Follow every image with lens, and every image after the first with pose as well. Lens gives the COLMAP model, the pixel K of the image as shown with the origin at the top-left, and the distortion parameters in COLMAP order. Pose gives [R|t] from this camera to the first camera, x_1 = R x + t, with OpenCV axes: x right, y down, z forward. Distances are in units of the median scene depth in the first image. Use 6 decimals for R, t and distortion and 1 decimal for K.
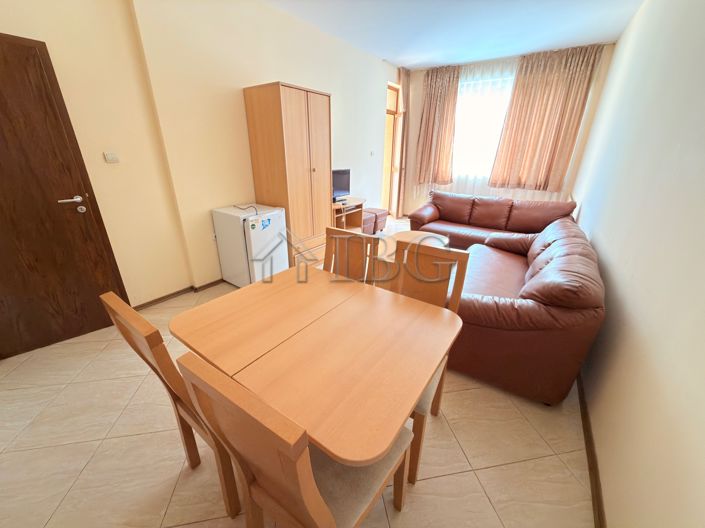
lens RADIAL K [[283.2, 0, 350.2], [0, 283.2, 263.3], [0, 0, 1]] dist [-0.002558, -0.000270]
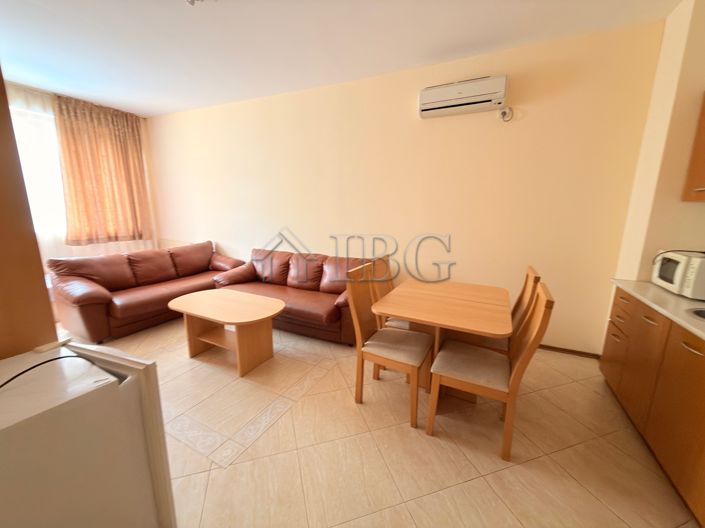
lens RADIAL K [[283.2, 0, 352.5], [0, 283.2, 266.1], [0, 0, 1]] dist [-0.002558, -0.000270]
pose [[-0.137981, -0.207804, 0.968390, -0.475189], [0.358420, 0.900998, 0.244412, -0.169400], [-0.923307, 0.380815, -0.049839, 0.446408]]
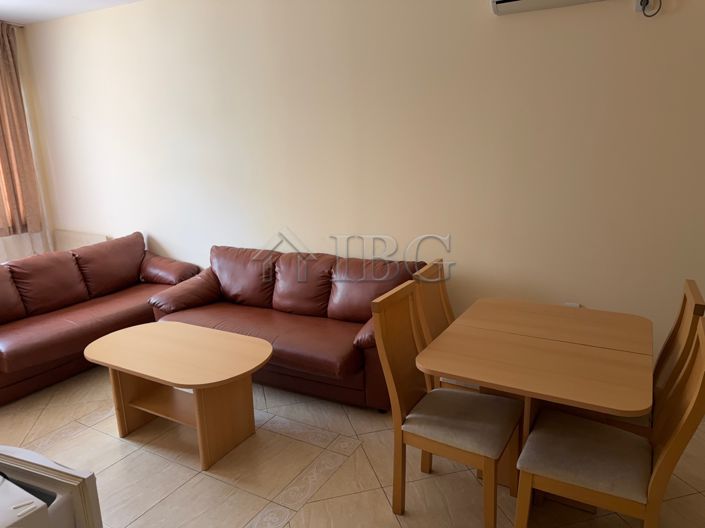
lens RADIAL K [[505.0, 0, 353.7], [0, 505.0, 268.2], [0, 0, 1]] dist [0.005534, -0.014090]
pose [[-0.094211, -0.239941, 0.966205, -0.501037], [0.393770, 0.882398, 0.257524, -0.219908], [-0.914369, 0.404724, 0.011350, 0.433911]]
